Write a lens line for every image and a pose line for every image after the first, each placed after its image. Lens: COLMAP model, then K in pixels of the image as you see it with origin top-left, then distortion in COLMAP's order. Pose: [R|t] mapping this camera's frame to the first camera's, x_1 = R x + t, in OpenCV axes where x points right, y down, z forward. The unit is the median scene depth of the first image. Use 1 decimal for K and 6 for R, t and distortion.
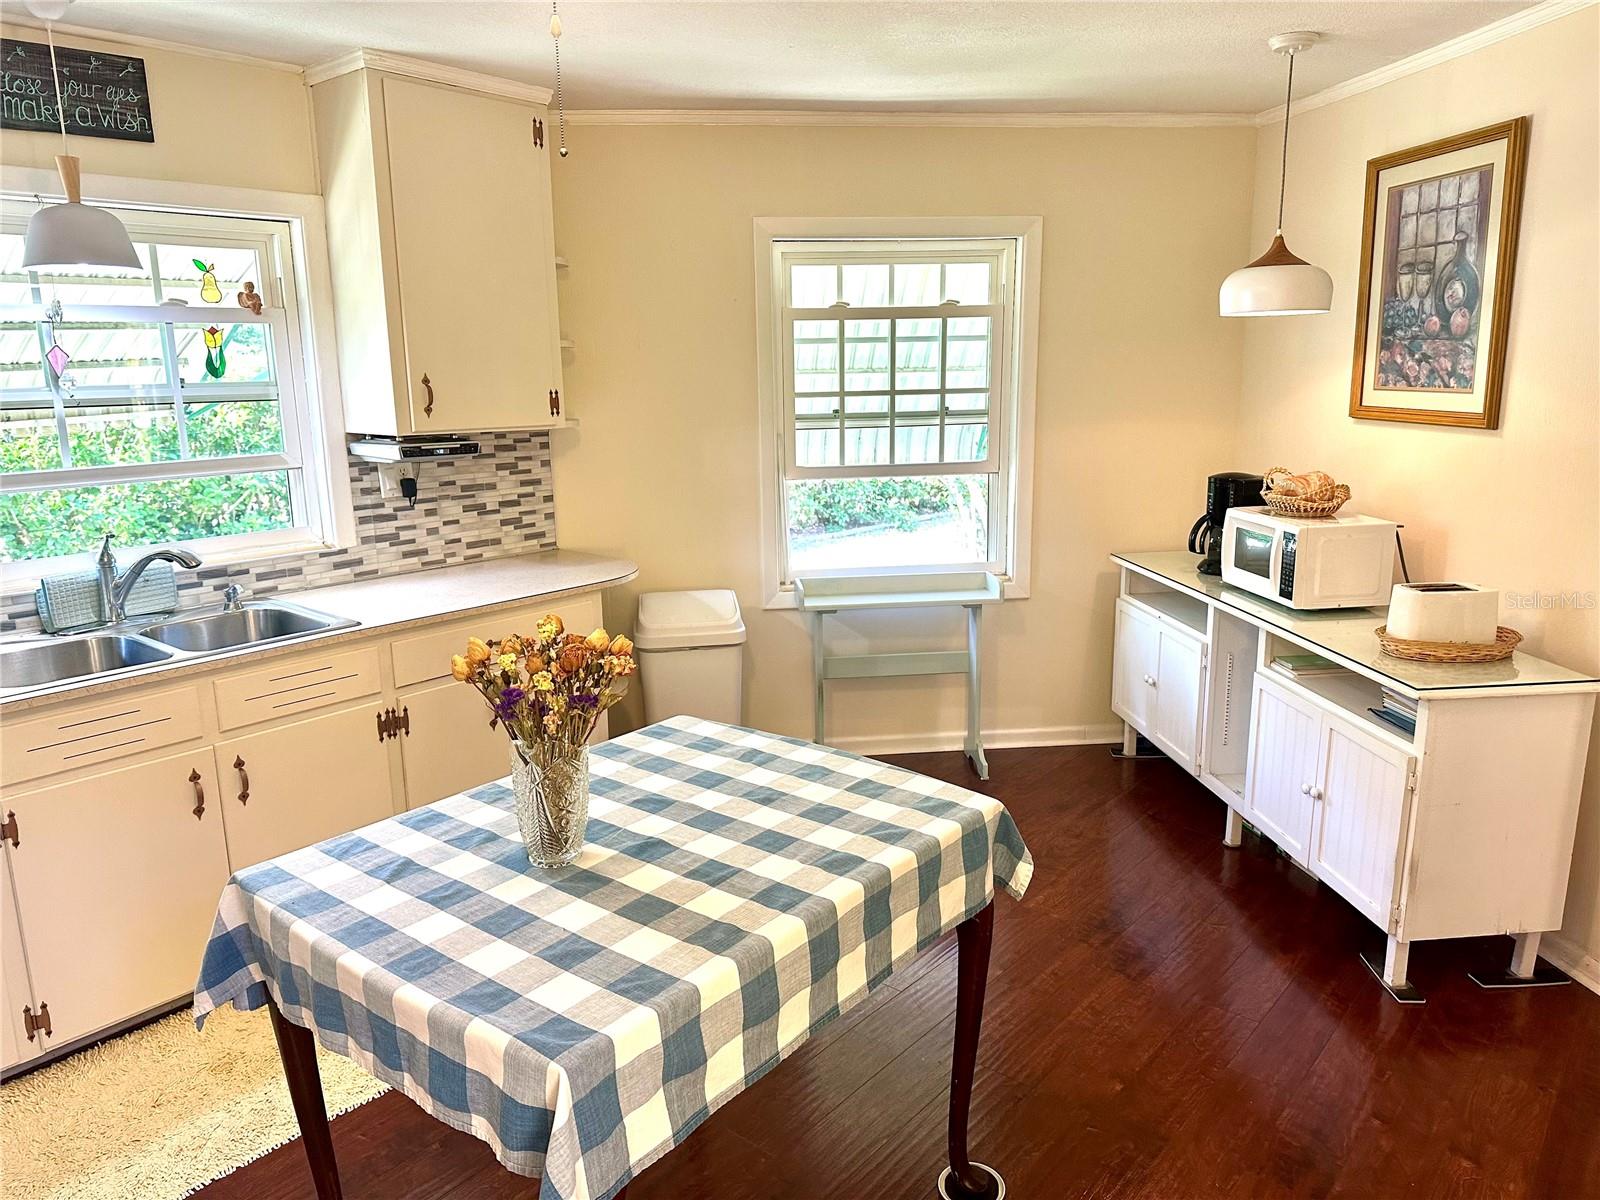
lens RADIAL K [[1127.0, 0, 800.0], [0, 1127.0, 600.0], [0, 0, 1]] dist [0.050141, -0.062386]
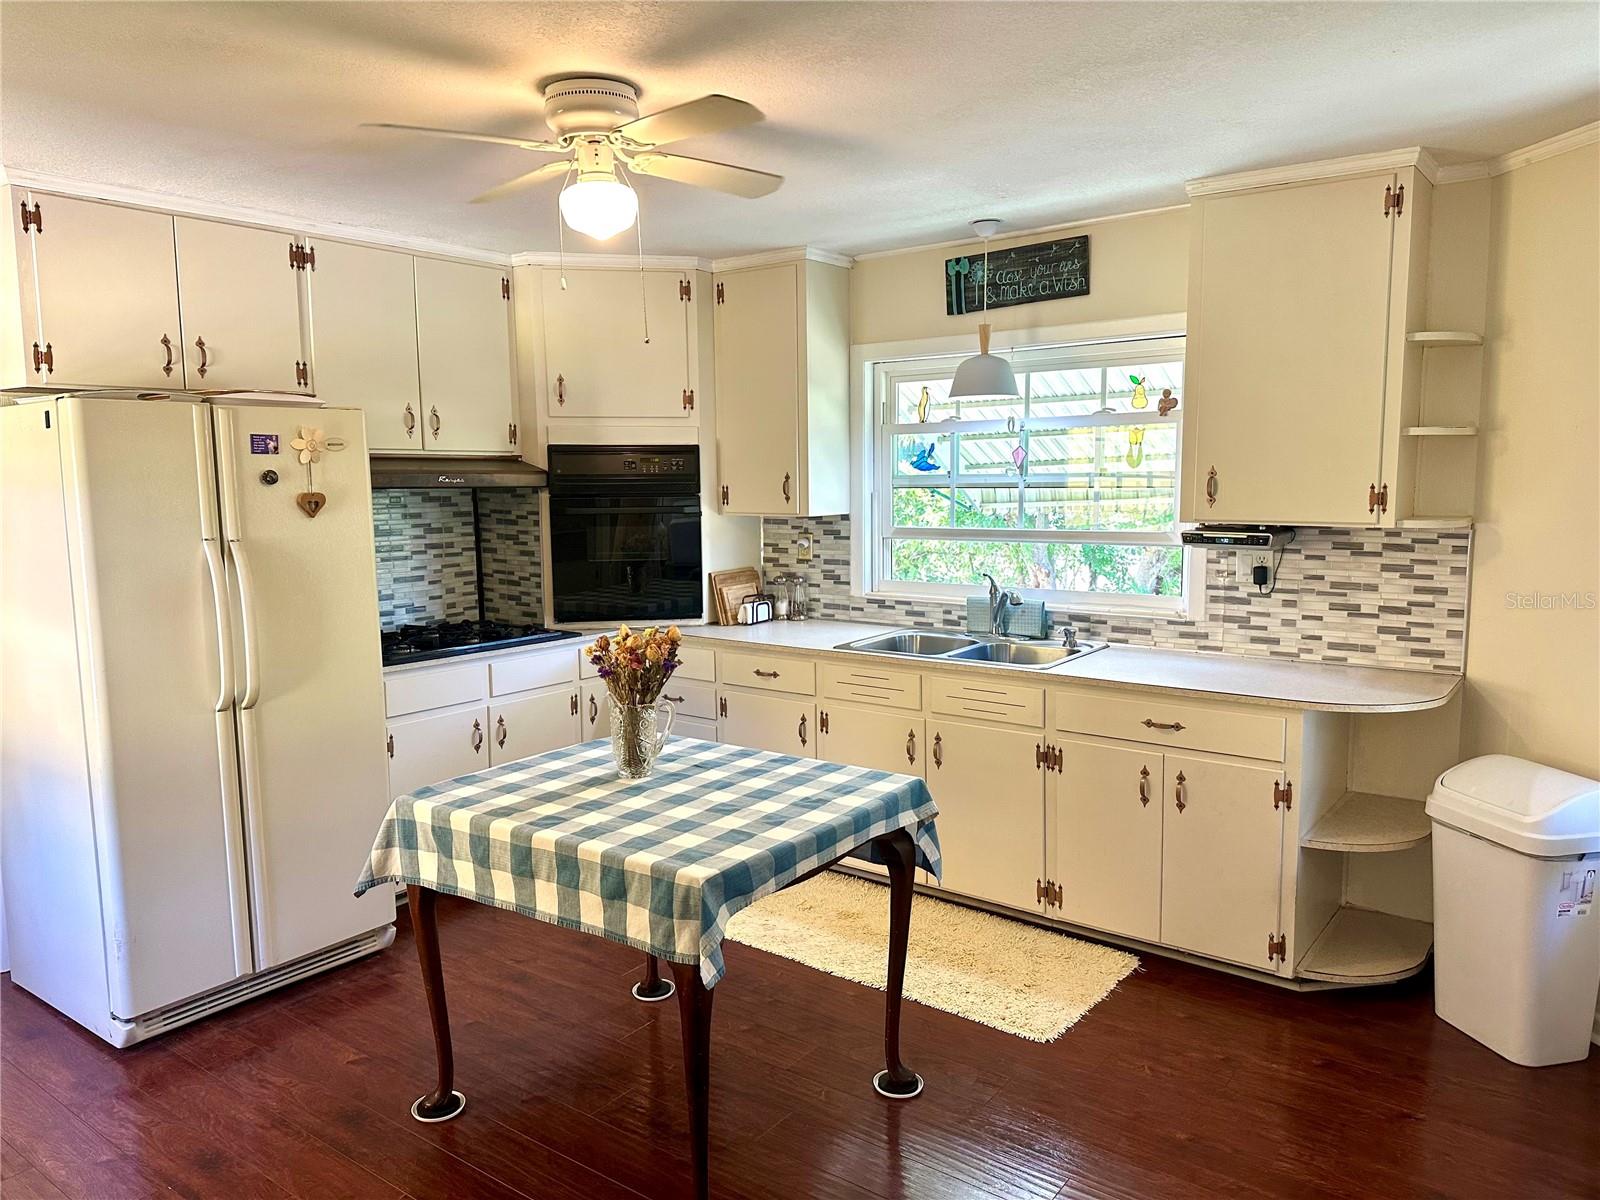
lens RADIAL K [[1127.0, 0, 800.0], [0, 1127.0, 600.0], [0, 0, 1]] dist [0.050141, -0.062386]
pose [[0.051933, 0.129178, -0.990261, 0.670232], [-0.192955, 0.974211, 0.116965, -0.120961], [0.979832, 0.185001, 0.075520, 0.539148]]
